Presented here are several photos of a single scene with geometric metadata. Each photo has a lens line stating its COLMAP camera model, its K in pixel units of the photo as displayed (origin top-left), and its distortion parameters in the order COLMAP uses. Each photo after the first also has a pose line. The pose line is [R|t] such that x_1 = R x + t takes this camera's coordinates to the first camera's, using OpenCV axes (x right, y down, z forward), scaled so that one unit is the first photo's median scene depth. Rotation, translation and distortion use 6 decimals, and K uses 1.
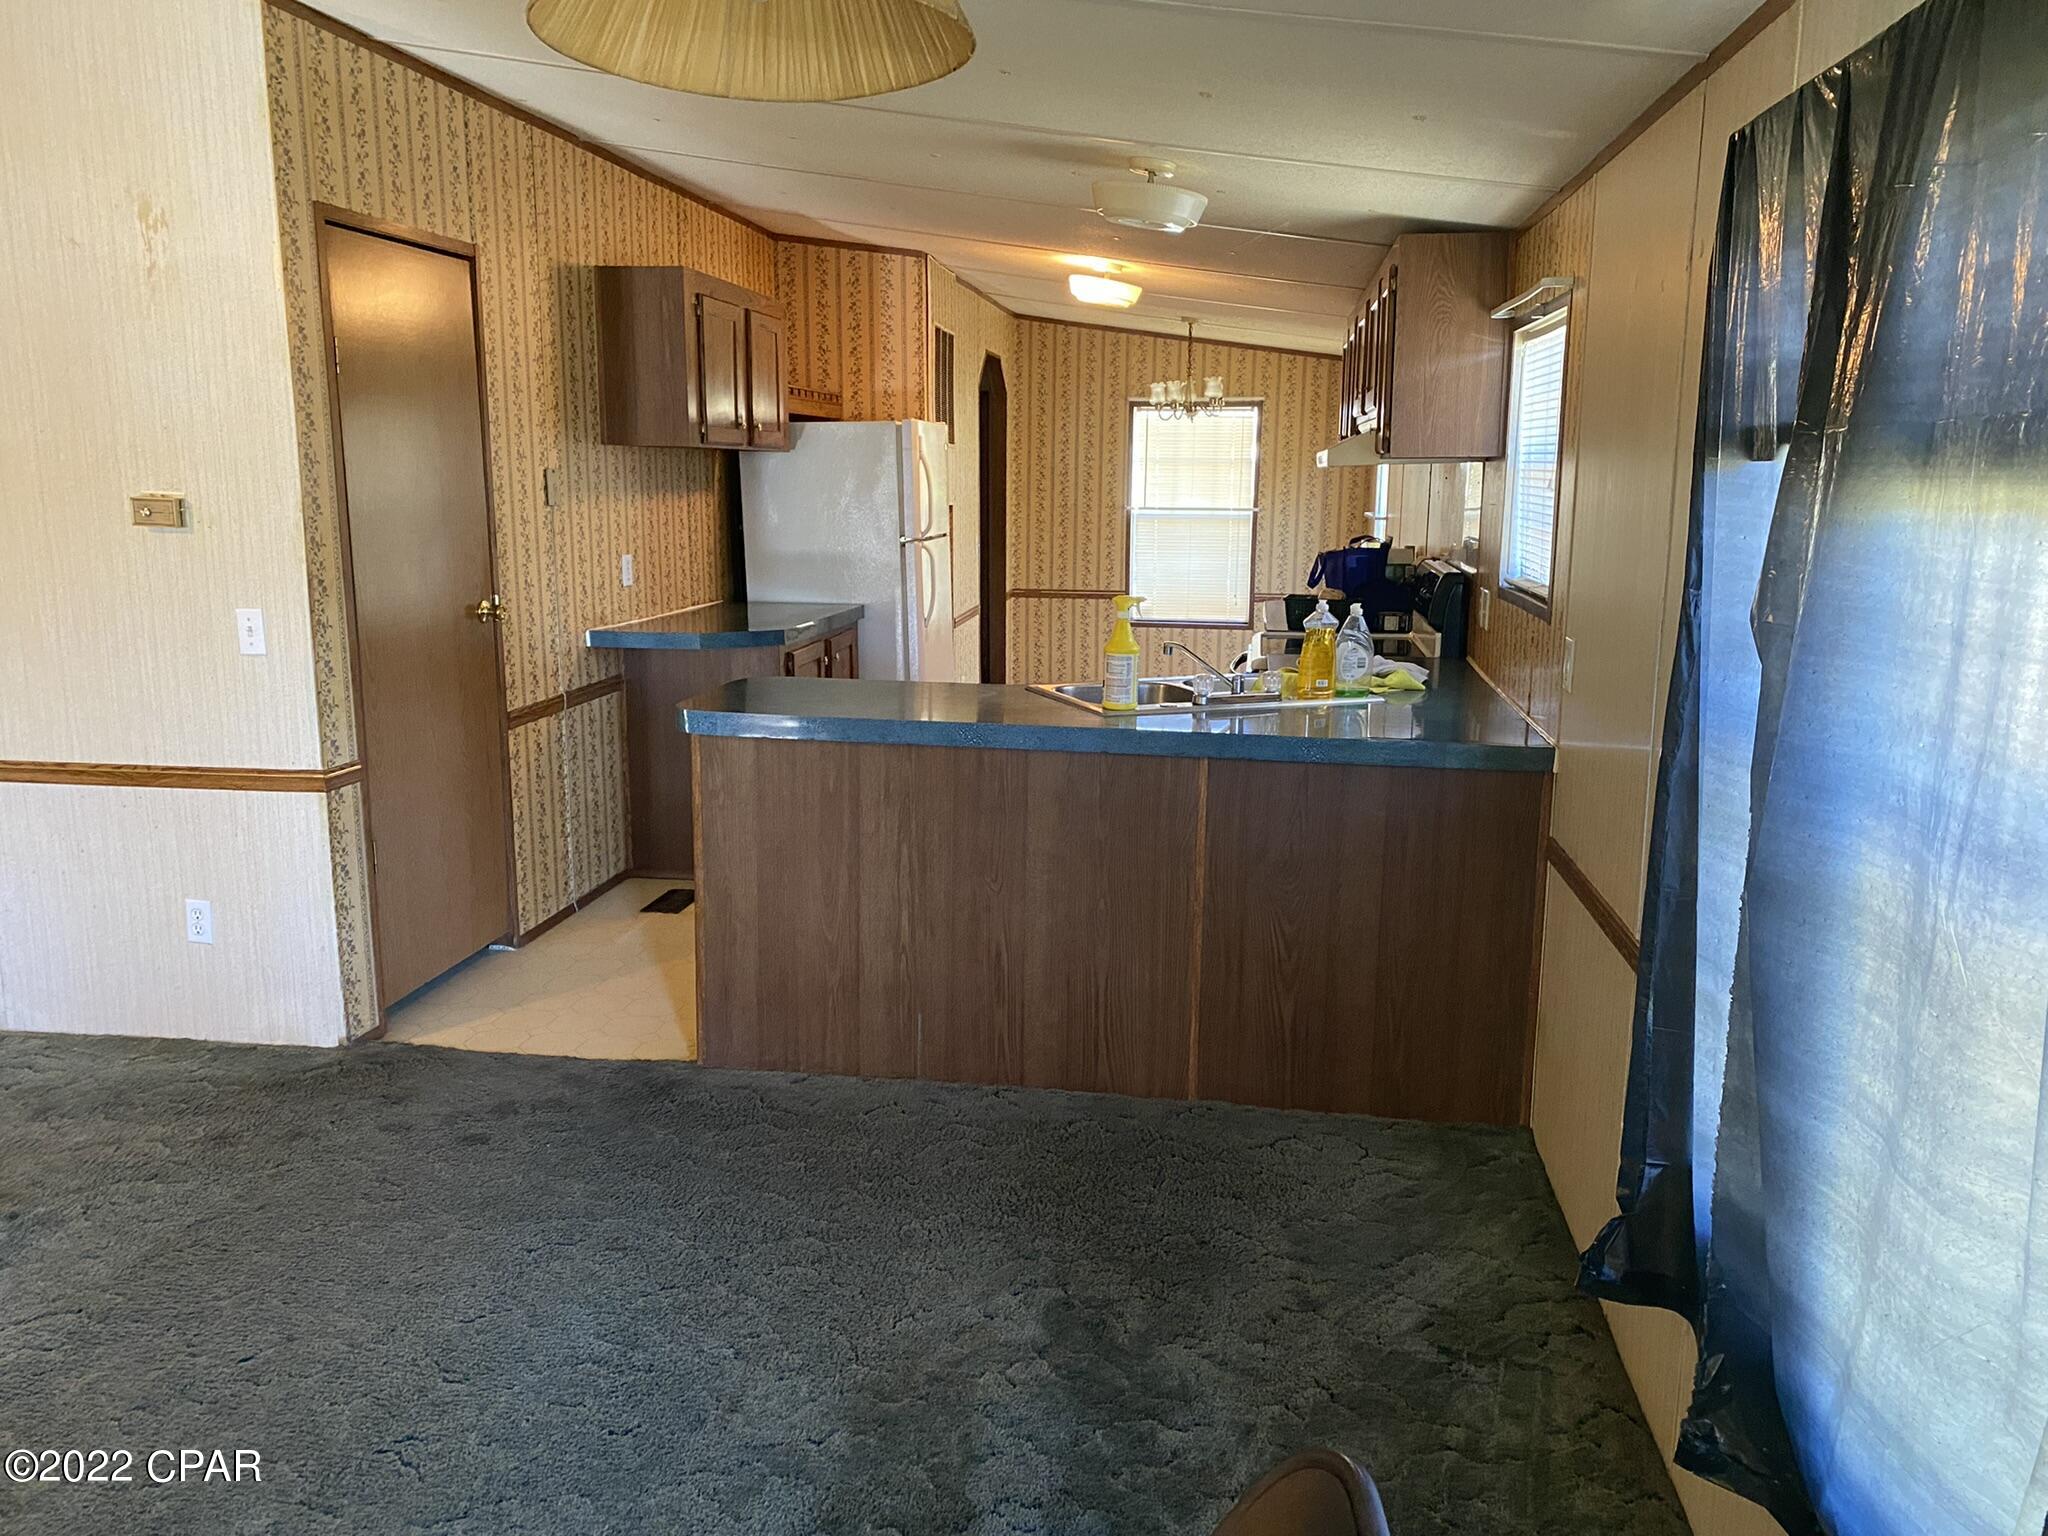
lens RADIAL K [[1547.2, 0, 1036.2], [0, 1547.2, 765.3], [0, 0, 1]] dist [0.014610, 0.002146]
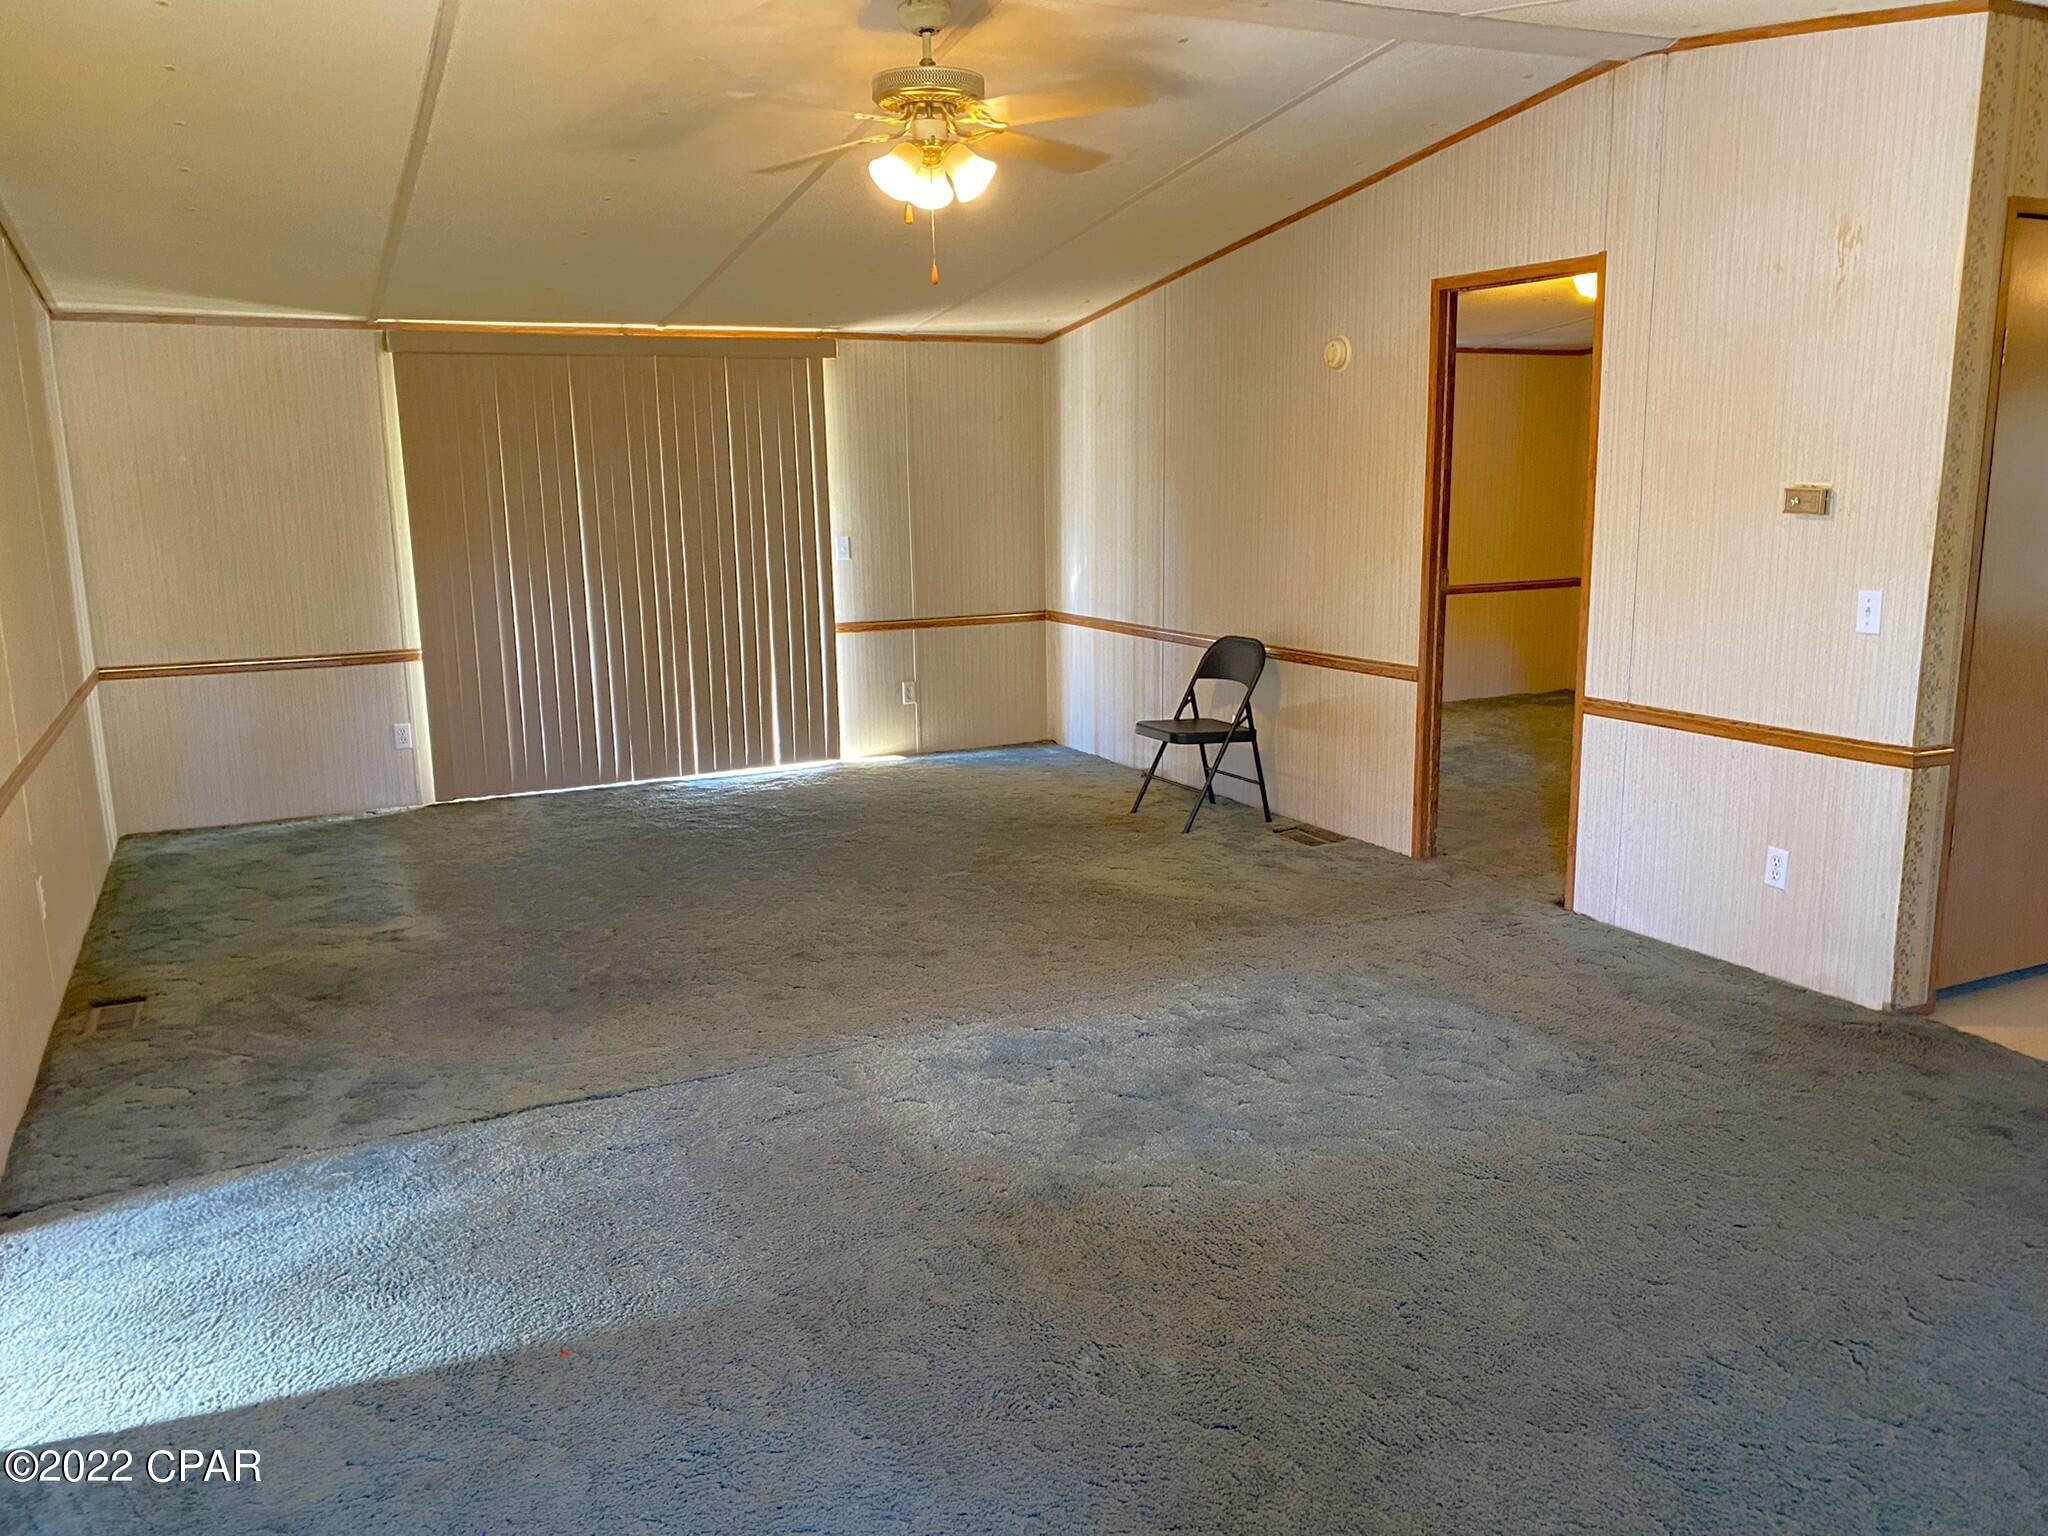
lens RADIAL K [[1547.2, 0, 1036.2], [0, 1547.2, 765.3], [0, 0, 1]] dist [0.014610, 0.002146]
pose [[0.559999, 0.141838, -0.816262, 0.066052], [-0.138703, 0.987381, 0.076415, 0.016660], [0.816800, 0.070426, 0.572606, -0.081740]]
